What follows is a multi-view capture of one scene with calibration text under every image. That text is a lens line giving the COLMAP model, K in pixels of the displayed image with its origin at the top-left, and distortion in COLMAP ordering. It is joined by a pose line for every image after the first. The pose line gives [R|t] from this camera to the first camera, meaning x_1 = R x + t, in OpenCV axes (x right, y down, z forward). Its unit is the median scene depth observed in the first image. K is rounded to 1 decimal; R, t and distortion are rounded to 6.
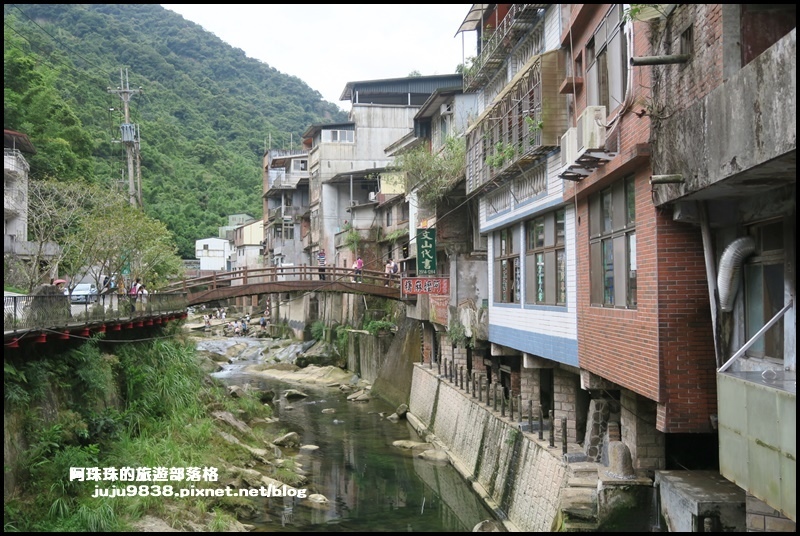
lens RADIAL K [[784.2, 0, 399.9], [0, 784.2, 272.8], [0, 0, 1]] dist [0.000475, 0.000000]
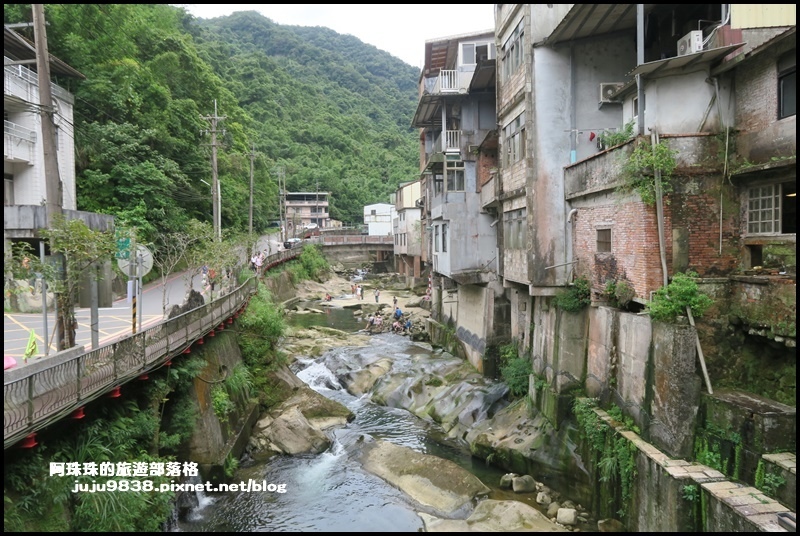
lens RADIAL K [[545.7, 0, 396.3], [0, 545.7, 272.6], [0, 0, 1]] dist [-0.013043, 0.007004]
pose [[0.969477, 0.000078, -0.245182, -0.025876], [0.018914, 0.996996, 0.075104, -0.004384], [0.244451, -0.077448, 0.966564, 0.181199]]
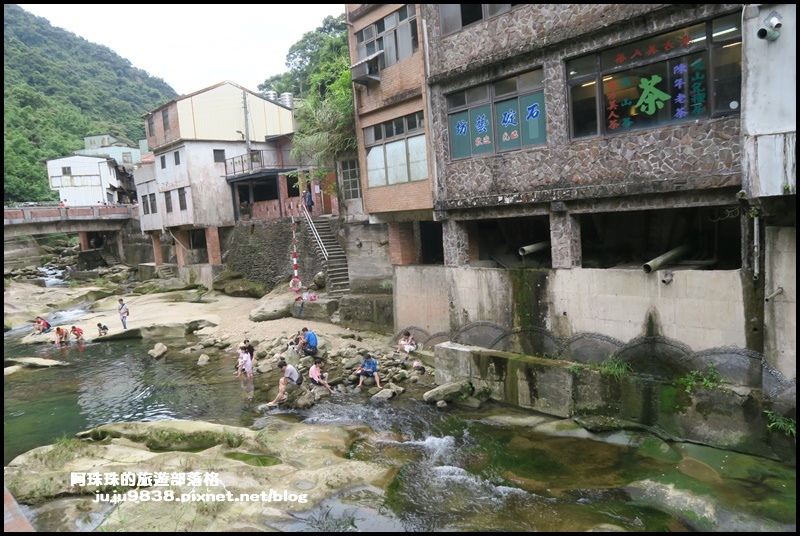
lens RADIAL K [[545.7, 0, 401.4], [0, 545.7, 268.9], [0, 0, 1]] dist [-0.013043, 0.007004]
pose [[0.936888, -0.102315, 0.334323, -0.086158], [0.063783, 0.990193, 0.124296, 0.004165], [-0.343762, -0.095127, 0.934226, 0.285186]]
